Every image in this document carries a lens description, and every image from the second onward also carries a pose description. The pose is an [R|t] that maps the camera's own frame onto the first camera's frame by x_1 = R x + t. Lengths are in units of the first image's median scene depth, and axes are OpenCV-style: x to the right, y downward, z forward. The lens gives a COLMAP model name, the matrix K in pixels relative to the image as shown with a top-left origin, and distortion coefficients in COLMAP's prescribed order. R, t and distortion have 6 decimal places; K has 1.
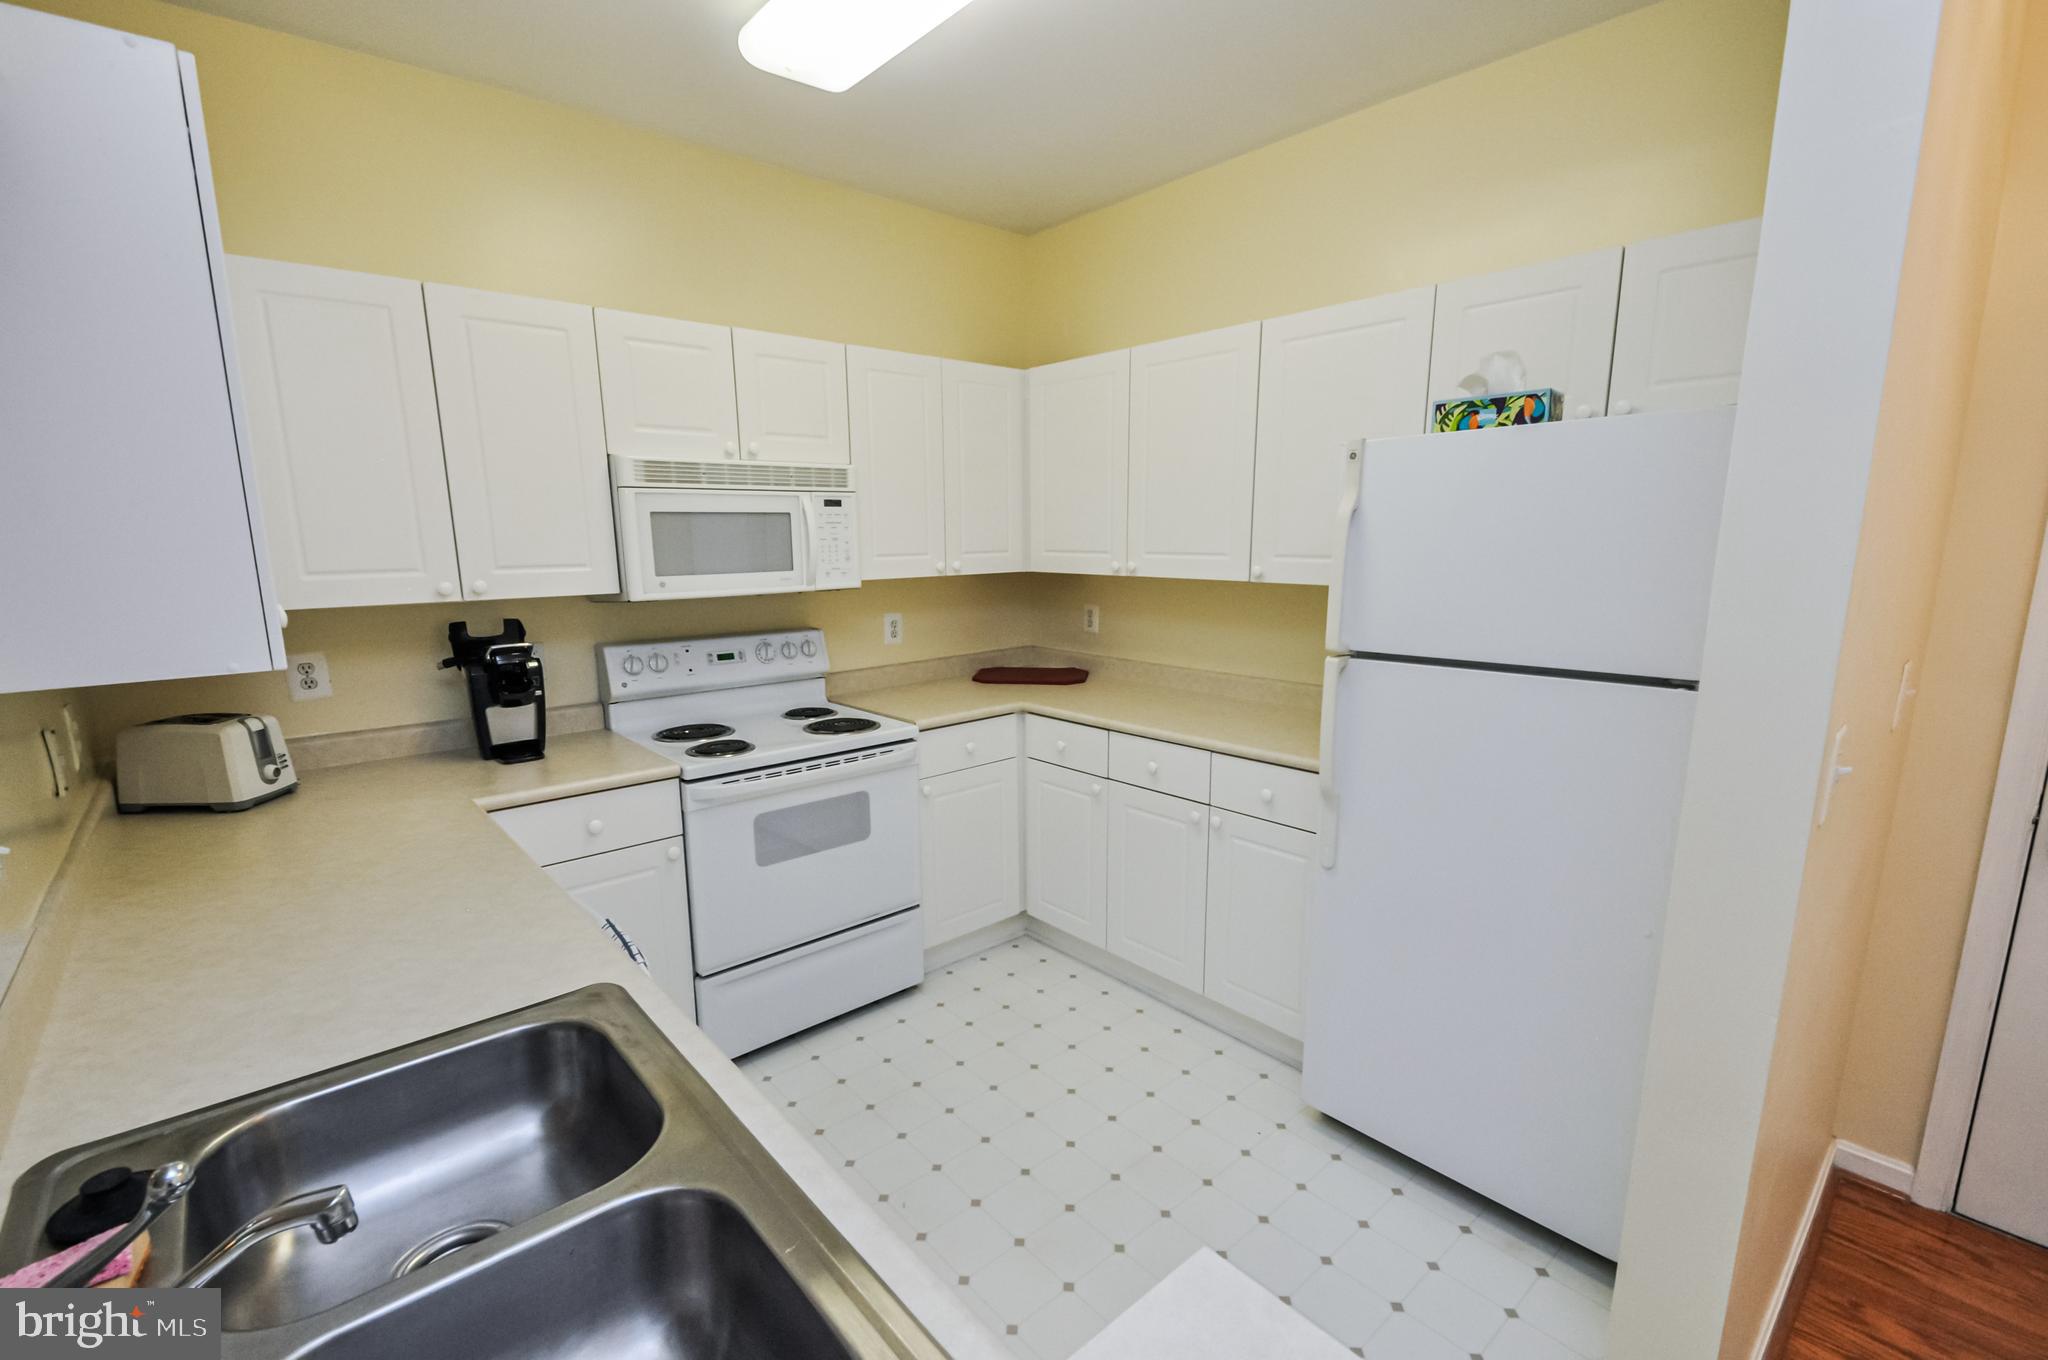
lens RADIAL K [[886.2, 0, 1005.3], [0, 886.2, 705.0], [0, 0, 1]] dist [0.008702, -0.008572]
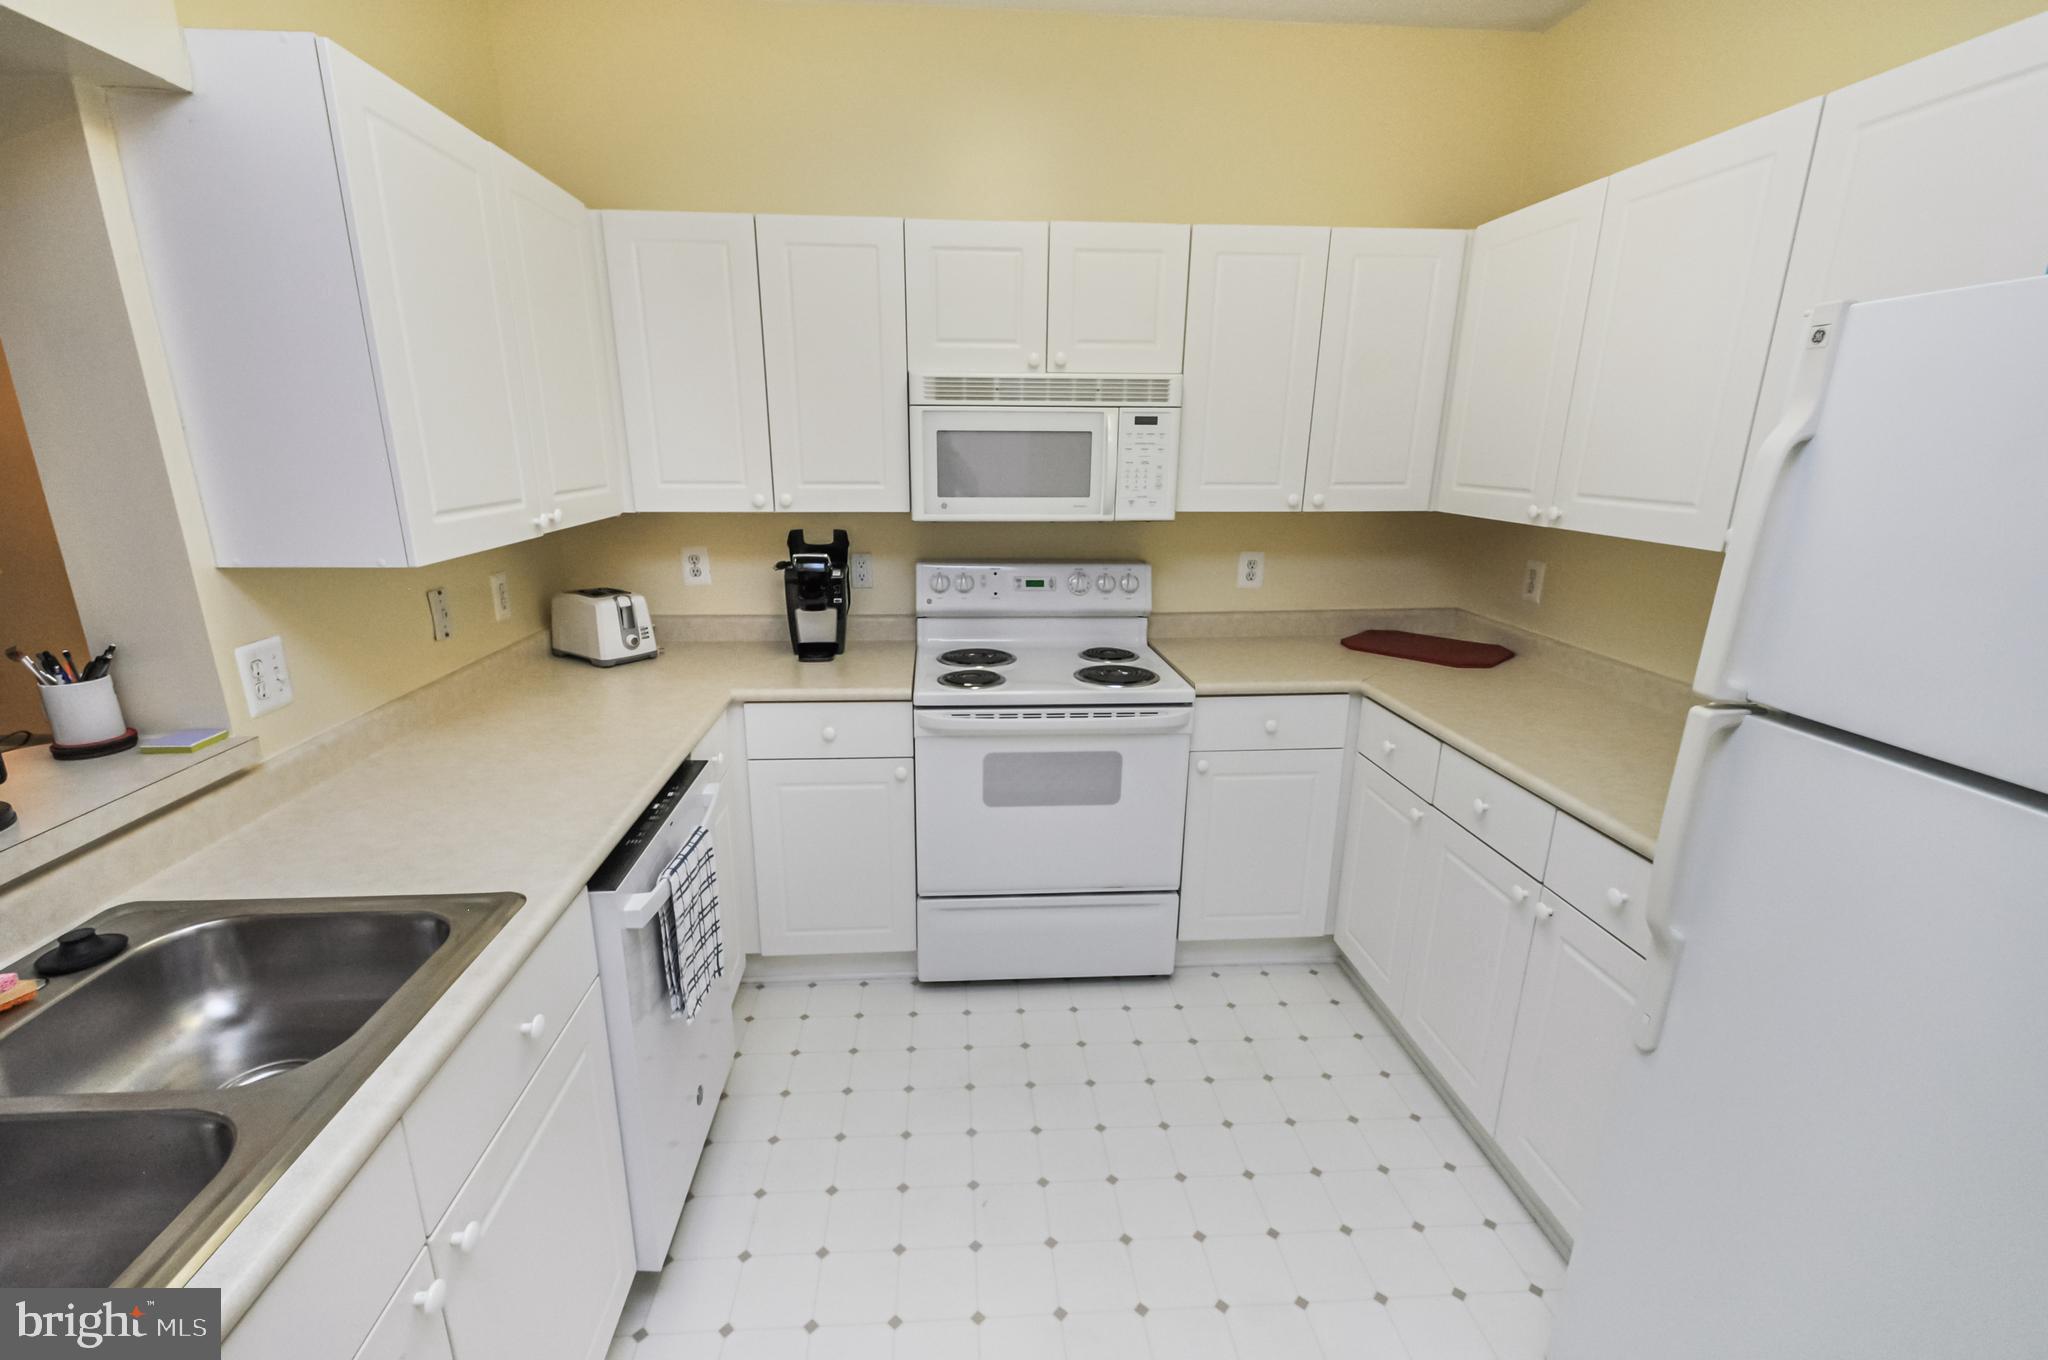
lens RADIAL K [[886.2, 0, 1003.1], [0, 886.2, 705.4], [0, 0, 1]] dist [0.008702, -0.008572]
pose [[0.797596, 0.185621, -0.573921, 0.259348], [-0.129566, 0.981986, 0.137537, -0.058147], [0.589112, -0.035339, 0.807278, 0.218876]]
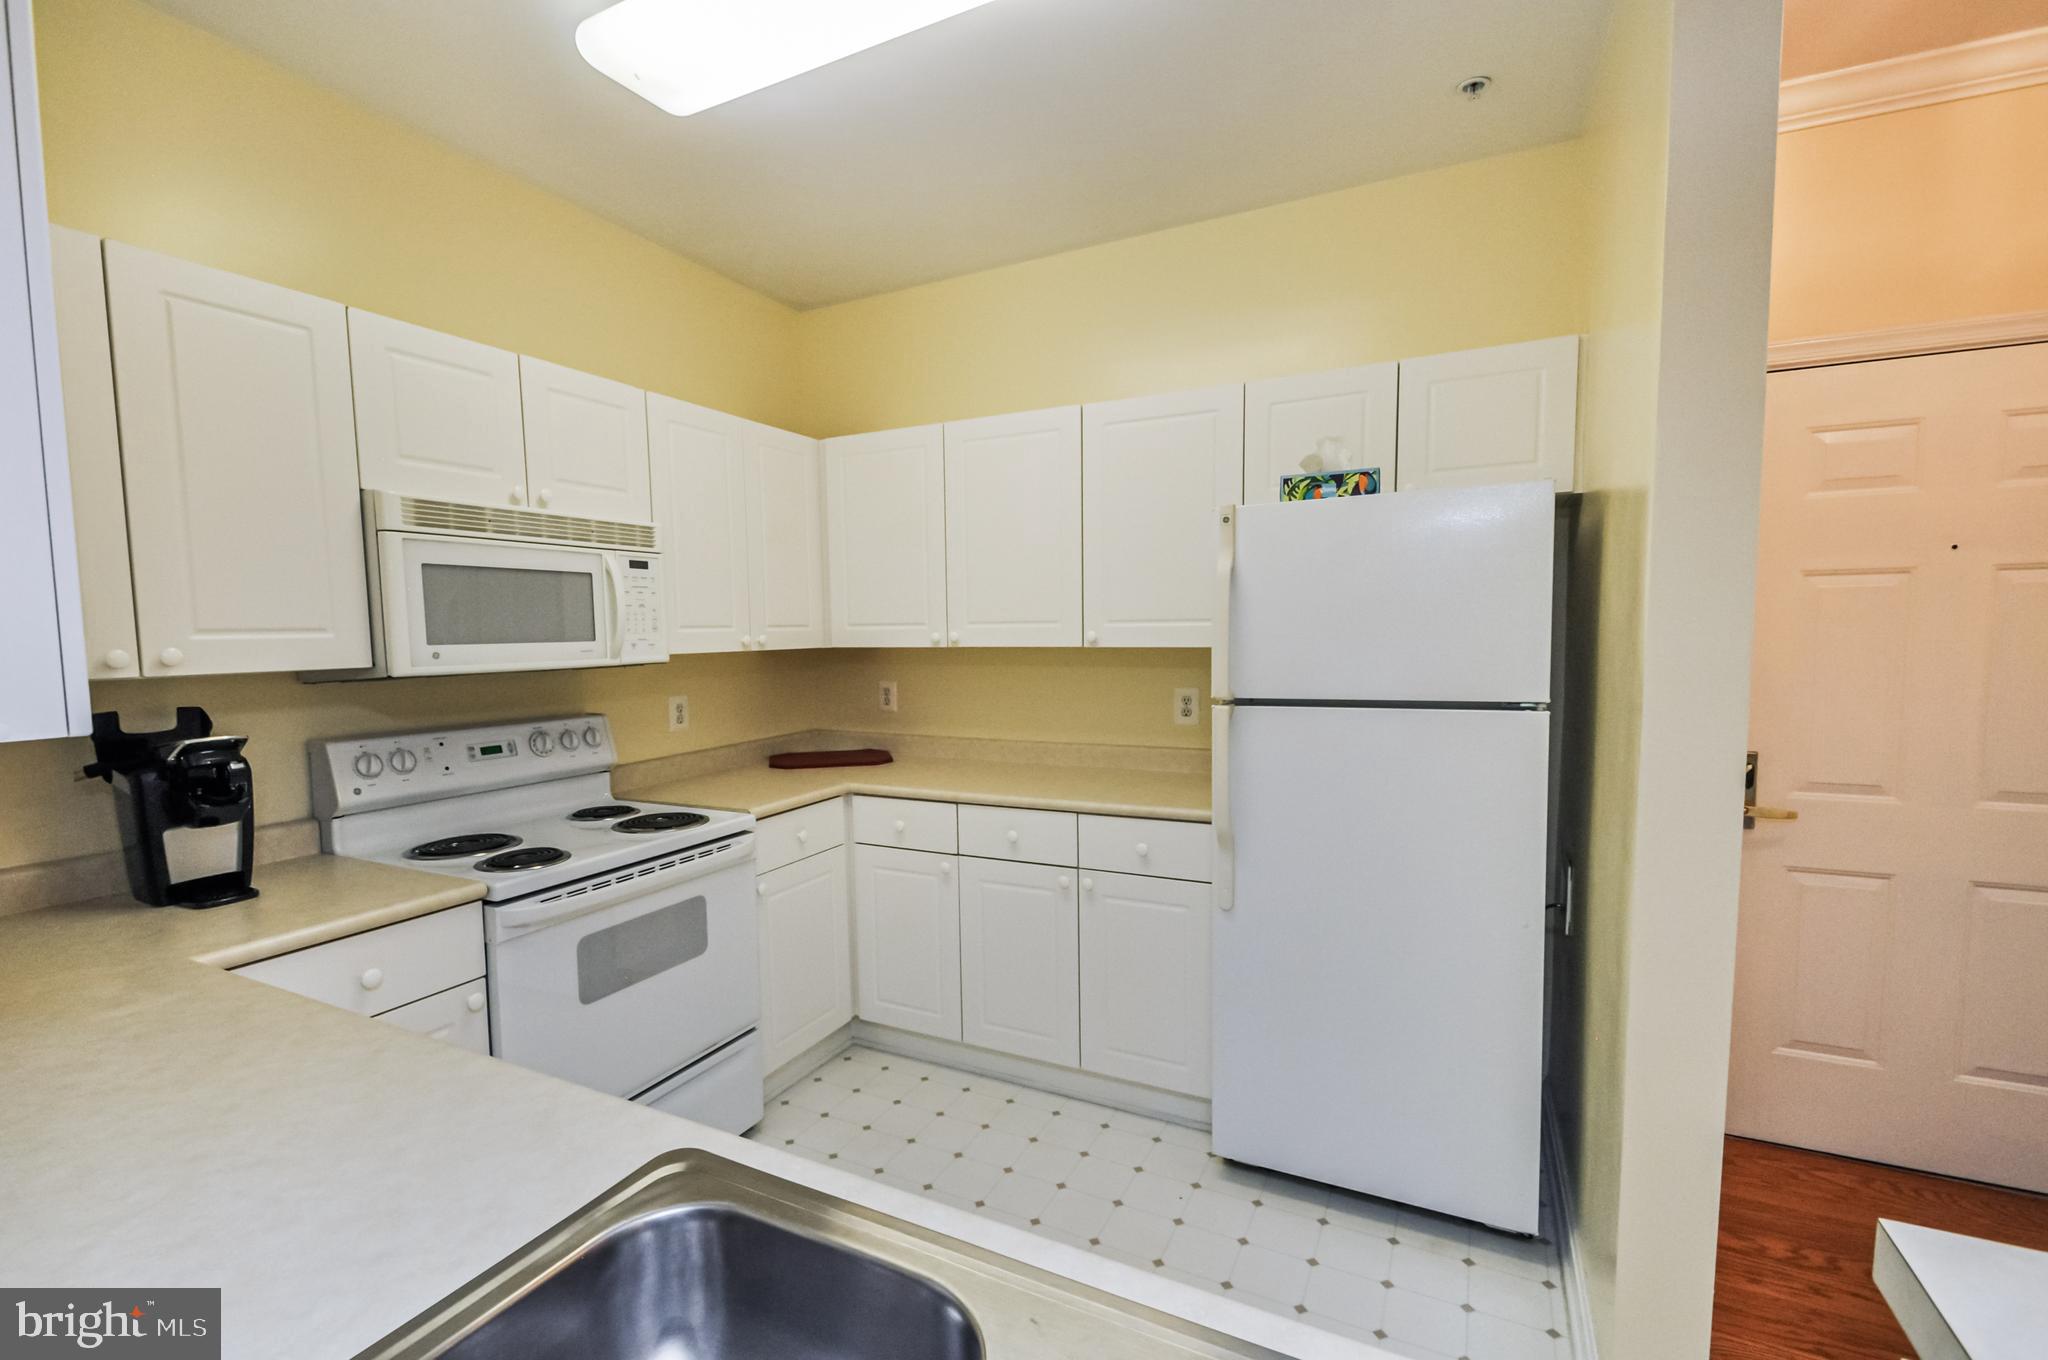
lens RADIAL K [[886.2, 0, 1004.0], [0, 886.2, 704.2], [0, 0, 1]] dist [0.008702, -0.008572]
pose [[0.926985, -0.035676, 0.373397, -0.203832], [0.077808, 0.992103, -0.098375, 0.021656], [-0.366939, 0.120245, 0.922441, 0.092701]]
